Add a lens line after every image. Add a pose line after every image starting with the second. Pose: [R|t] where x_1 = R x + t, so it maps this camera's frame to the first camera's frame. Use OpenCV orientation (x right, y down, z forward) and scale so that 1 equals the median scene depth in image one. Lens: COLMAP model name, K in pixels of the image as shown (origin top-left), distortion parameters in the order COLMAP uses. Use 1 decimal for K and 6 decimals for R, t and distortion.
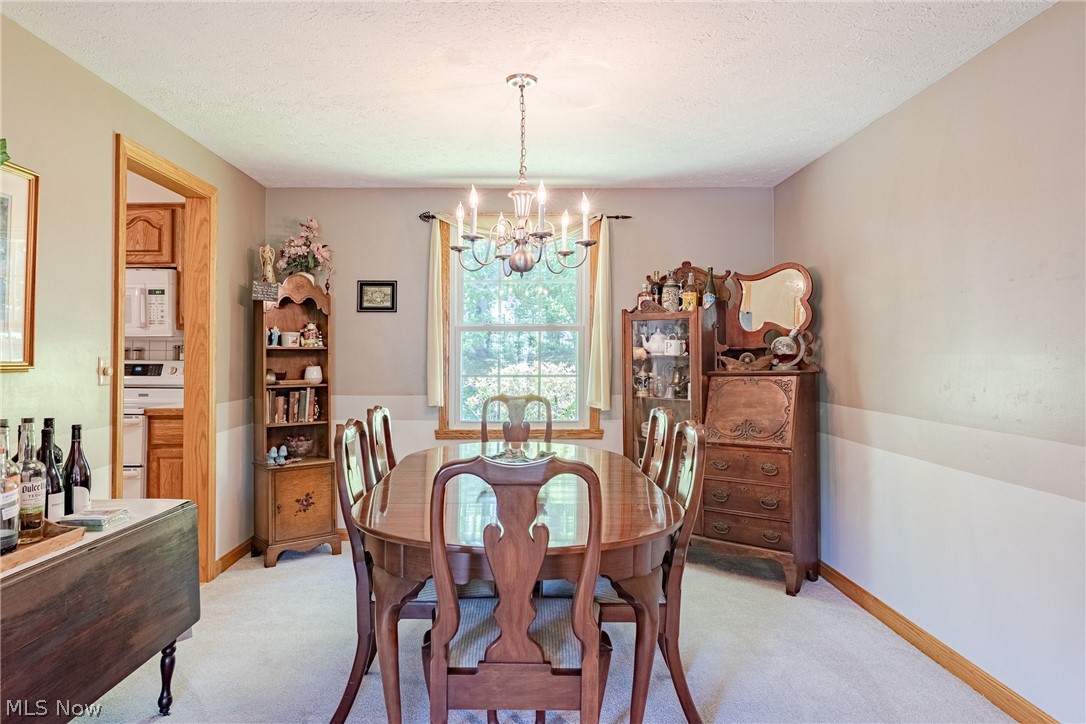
lens RADIAL K [[672.4, 0, 529.1], [0, 672.4, 340.4], [0, 0, 1]] dist [0.000744, -0.000084]
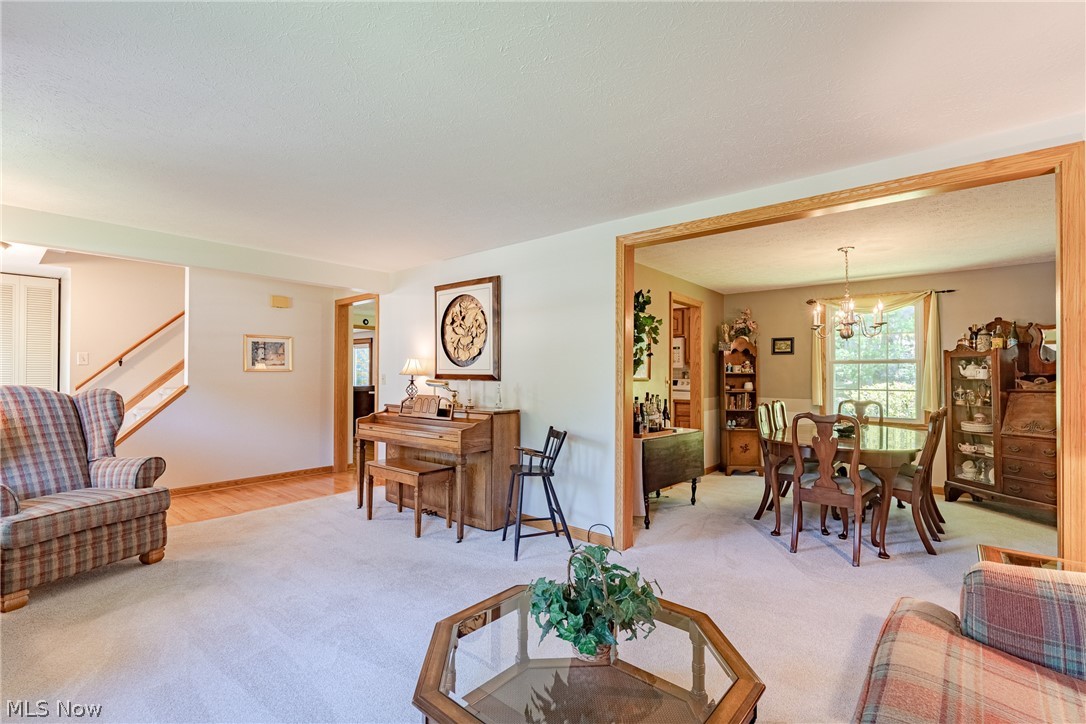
lens RADIAL K [[500.3, 0, 544.8], [0, 500.3, 362.7], [0, 0, 1]] dist [-0.001764, 0.000087]
pose [[0.761897, -0.009989, -0.647621, 0.193261], [0.005401, 0.999944, -0.009069, -0.010494], [0.647675, 0.003412, 0.761909, -0.559910]]
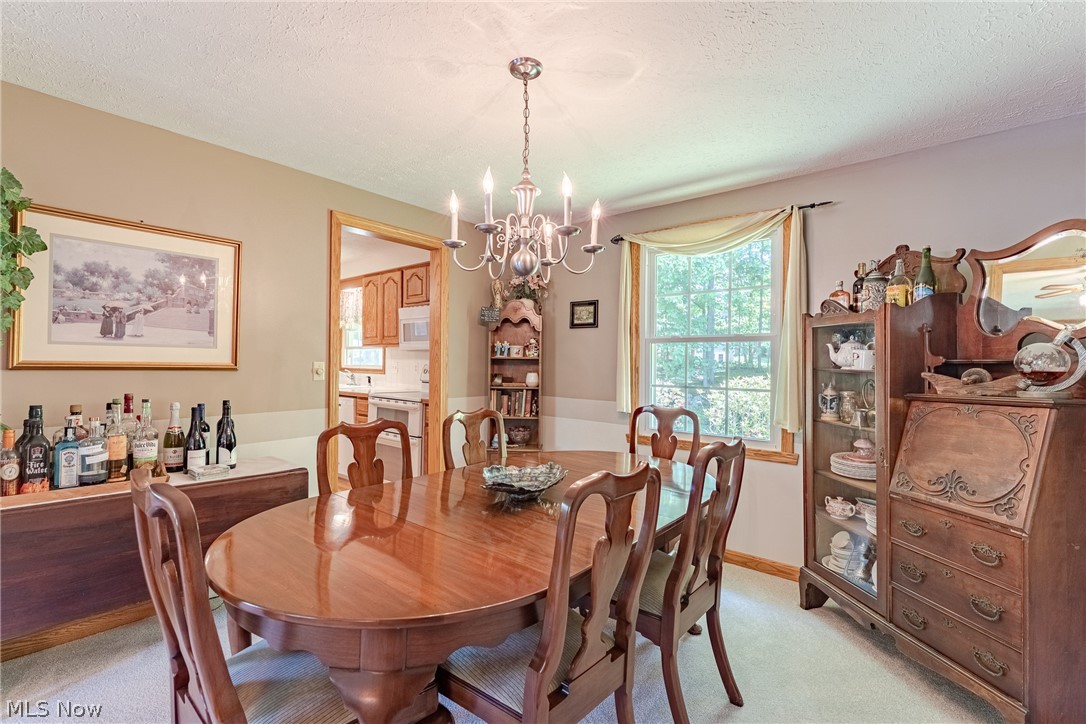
lens RADIAL K [[487.4, 0, 543.1], [0, 487.4, 355.8], [0, 0, 1]] dist [0.003591, -0.000968]
pose [[0.755468, 0.002155, -0.655182, 0.304075], [-0.001663, 0.999998, 0.001371, 0.005808], [0.655184, 0.000054, 0.755470, 0.343751]]
